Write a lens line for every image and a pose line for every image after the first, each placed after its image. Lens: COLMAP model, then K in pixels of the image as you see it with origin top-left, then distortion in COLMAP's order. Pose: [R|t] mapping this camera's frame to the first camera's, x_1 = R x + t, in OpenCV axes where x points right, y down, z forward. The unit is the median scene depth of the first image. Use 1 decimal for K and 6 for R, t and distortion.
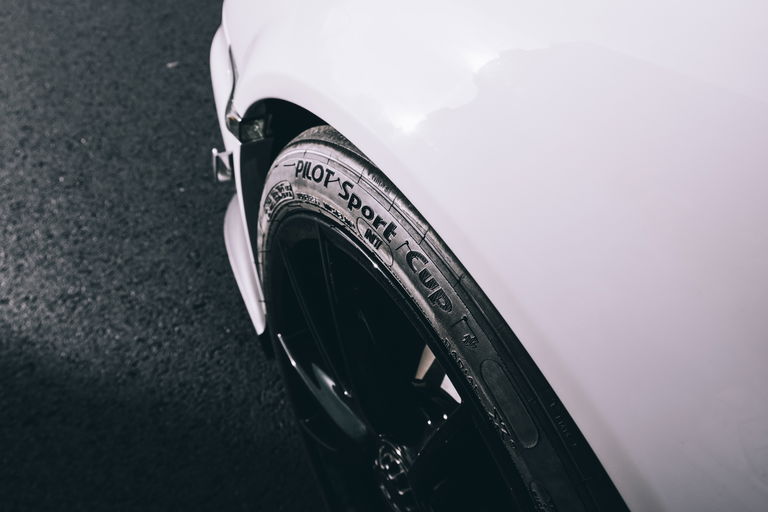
lens RADIAL K [[562.9, 0, 384.0], [0, 562.9, 256.0], [0, 0, 1]] dist [-0.008670, -0.003923]
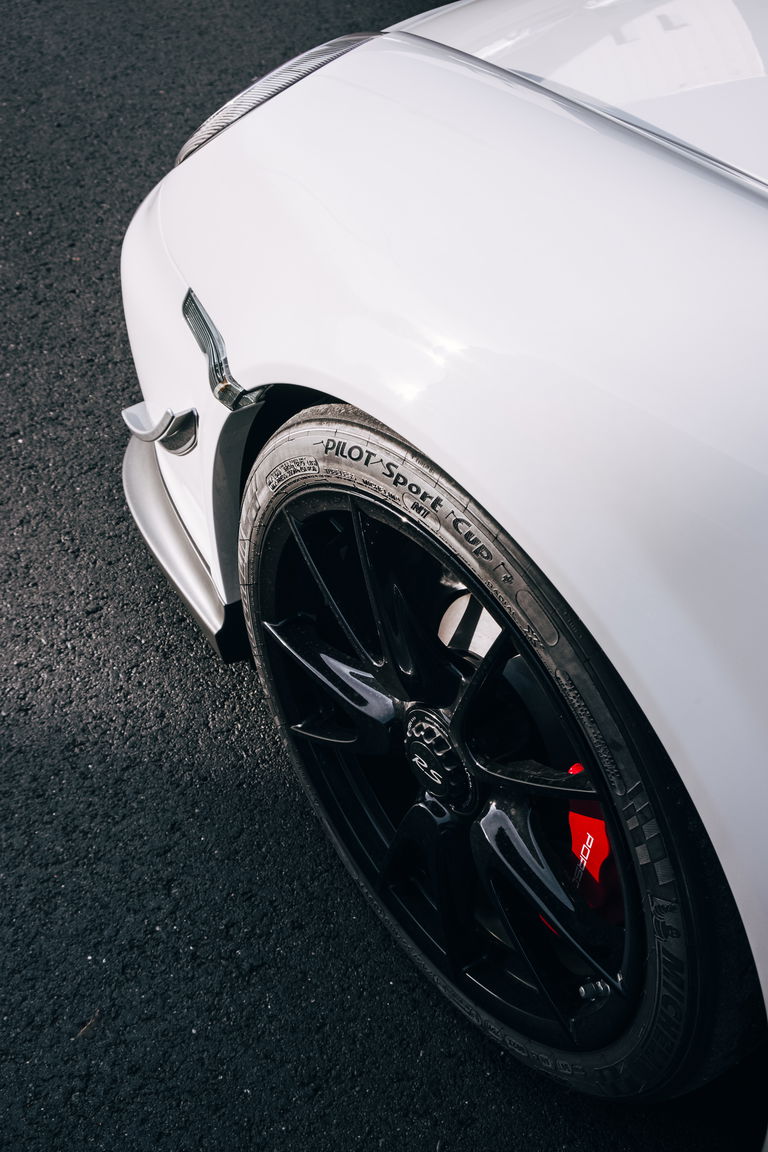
lens RADIAL K [[1262.9, 0, 384.0], [0, 1262.9, 576.0], [0, 0, 1]] dist [-0.127381, 0.000305]
pose [[0.990463, -0.084130, 0.109114, -0.379909], [0.077920, 0.995153, 0.059992, -0.053920], [-0.113632, -0.050918, 0.992217, -1.604413]]
